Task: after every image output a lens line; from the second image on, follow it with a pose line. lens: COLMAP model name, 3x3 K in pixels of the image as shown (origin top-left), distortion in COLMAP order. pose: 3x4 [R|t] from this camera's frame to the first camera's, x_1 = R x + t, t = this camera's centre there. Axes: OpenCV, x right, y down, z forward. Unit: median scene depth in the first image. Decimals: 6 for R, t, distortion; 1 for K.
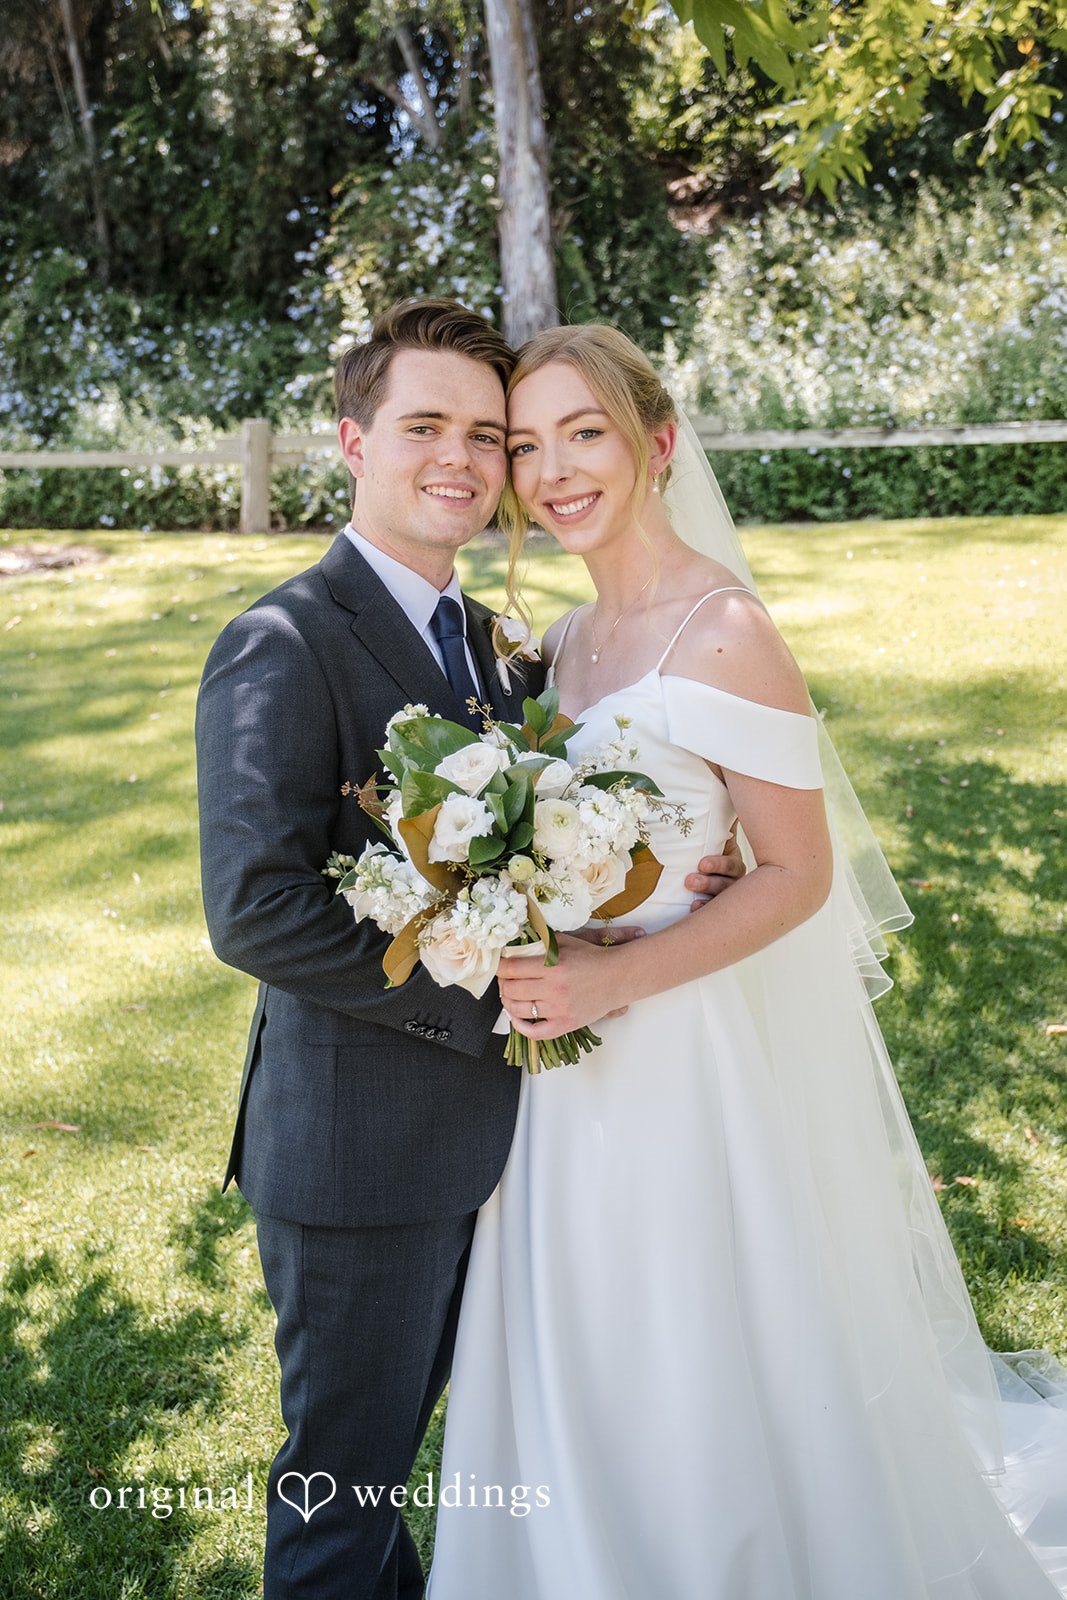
lens RADIAL K [[1574.8, 0, 514.3], [0, 1574.8, 769.9], [0, 0, 1]] dist [0.000972, 0.000000]
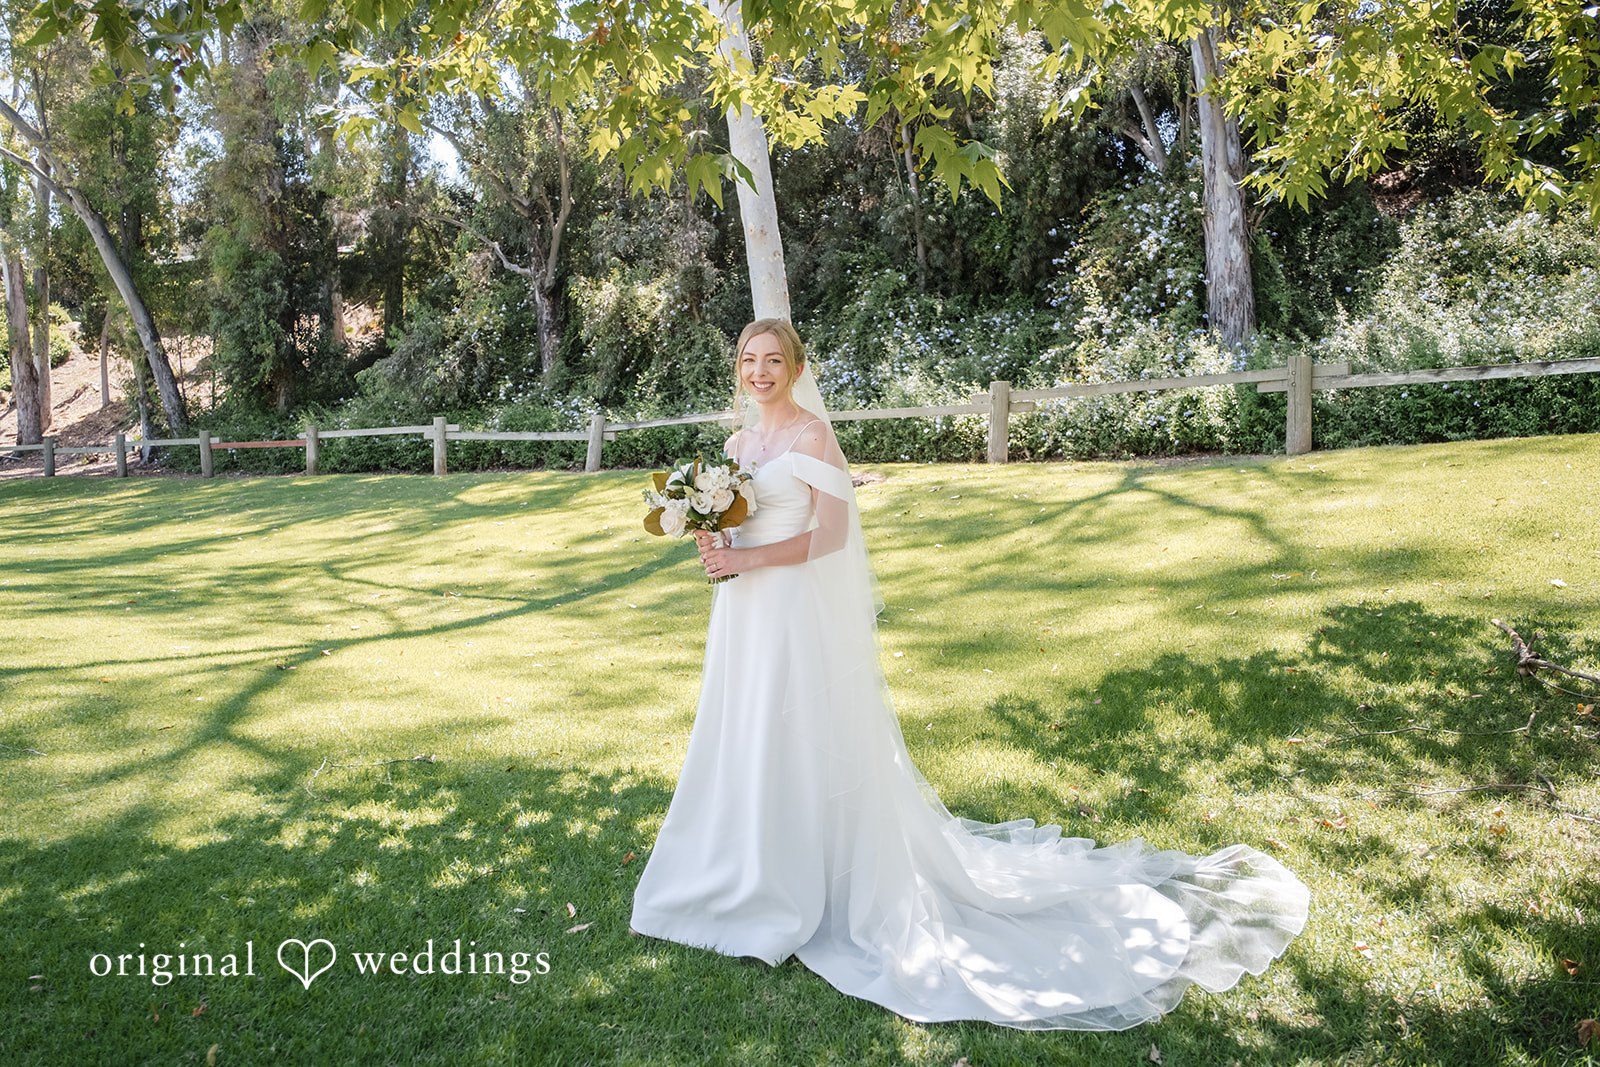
lens RADIAL K [[1275.3, 0, 786.2], [0, 1275.3, 533.7], [0, 0, 1]] dist [-0.016418, 0.006287]
pose [[0.924398, 0.001938, -0.381424, 0.072048], [-0.041400, 0.994589, -0.095283, 0.020383], [0.379176, 0.103871, 0.919476, -0.069282]]
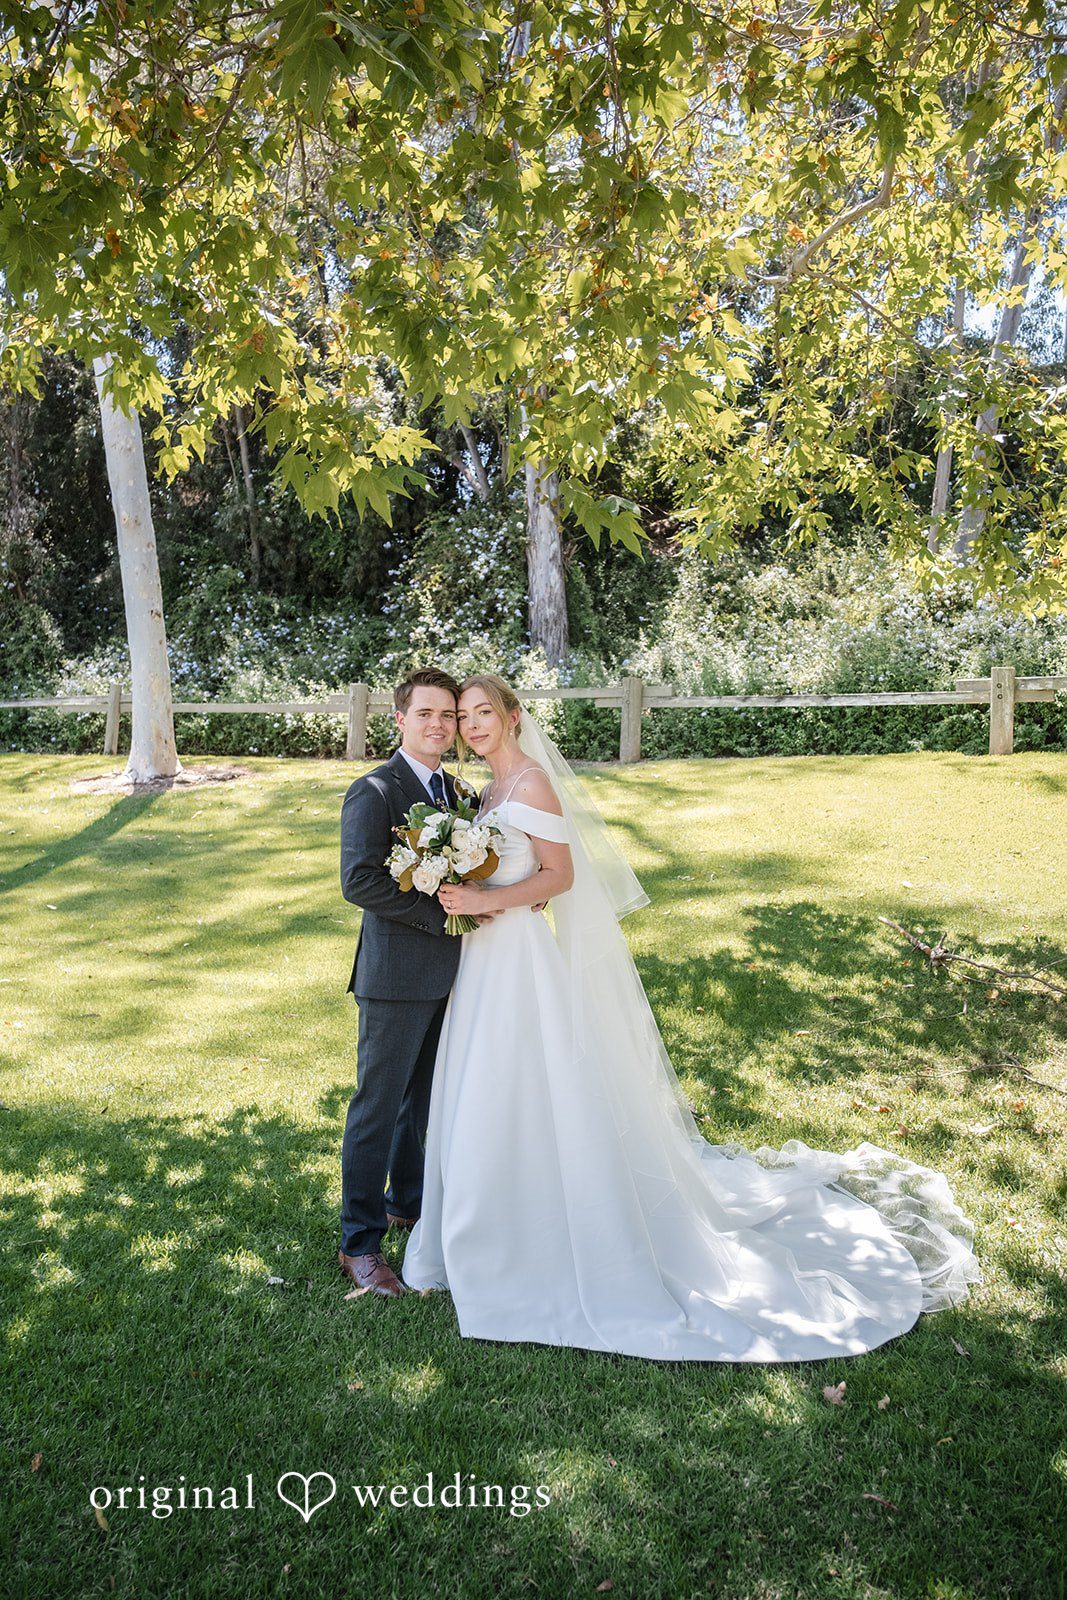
lens RADIAL K [[1196.3, 0, 521.5], [0, 1196.3, 806.6], [0, 0, 1]] dist [0.006985, -0.031918]
pose [[0.999682, 0.014689, -0.020495, 0.011053], [-0.016918, 0.993426, -0.113223, 0.013396], [0.018697, 0.113533, 0.993358, -0.077879]]
